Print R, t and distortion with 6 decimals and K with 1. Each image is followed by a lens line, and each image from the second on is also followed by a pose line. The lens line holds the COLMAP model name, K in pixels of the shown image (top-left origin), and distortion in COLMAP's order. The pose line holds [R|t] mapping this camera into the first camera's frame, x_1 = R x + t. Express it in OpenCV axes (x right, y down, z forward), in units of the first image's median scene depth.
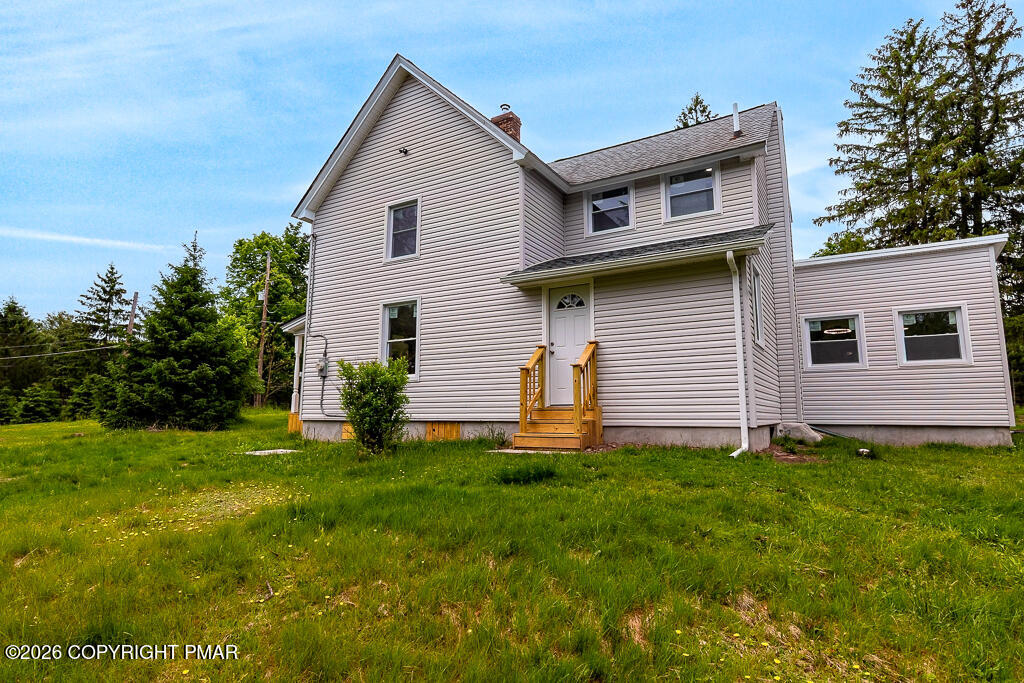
lens RADIAL K [[538.2, 0, 512.8], [0, 538.2, 329.0], [0, 0, 1]] dist [0.001520, 0.000889]
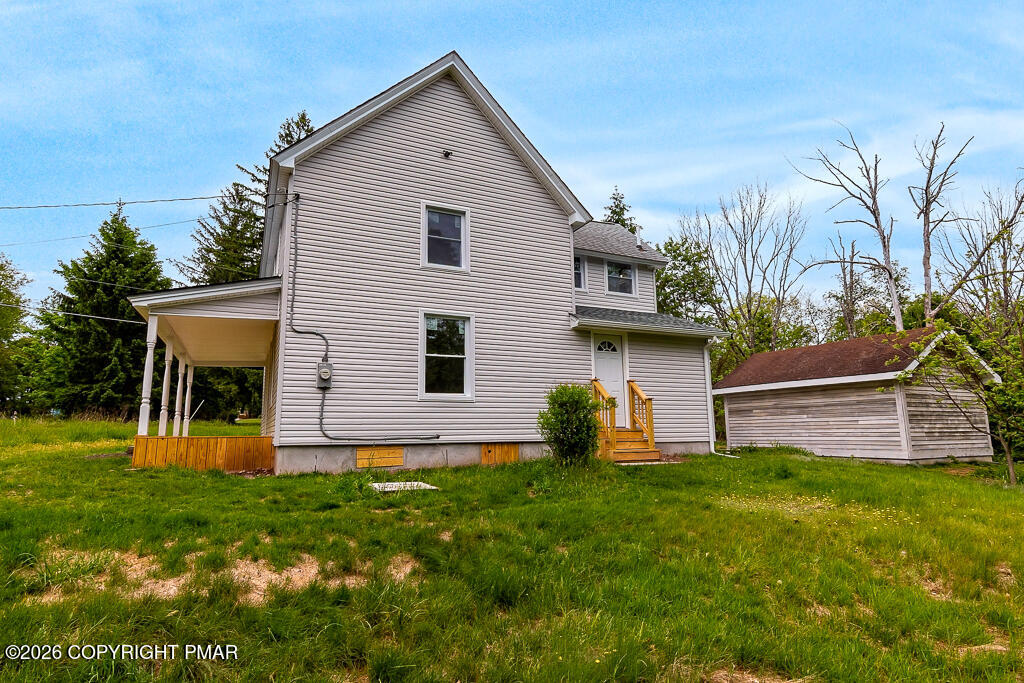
lens RADIAL K [[560.2, 0, 509.5], [0, 560.2, 330.5], [0, 0, 1]] dist [0.002236, 0.001074]
pose [[0.558713, 0.146783, 0.816269, -0.925029], [-0.122312, 0.988035, -0.093950, 0.053634], [-0.820293, -0.047348, 0.569981, 0.352359]]
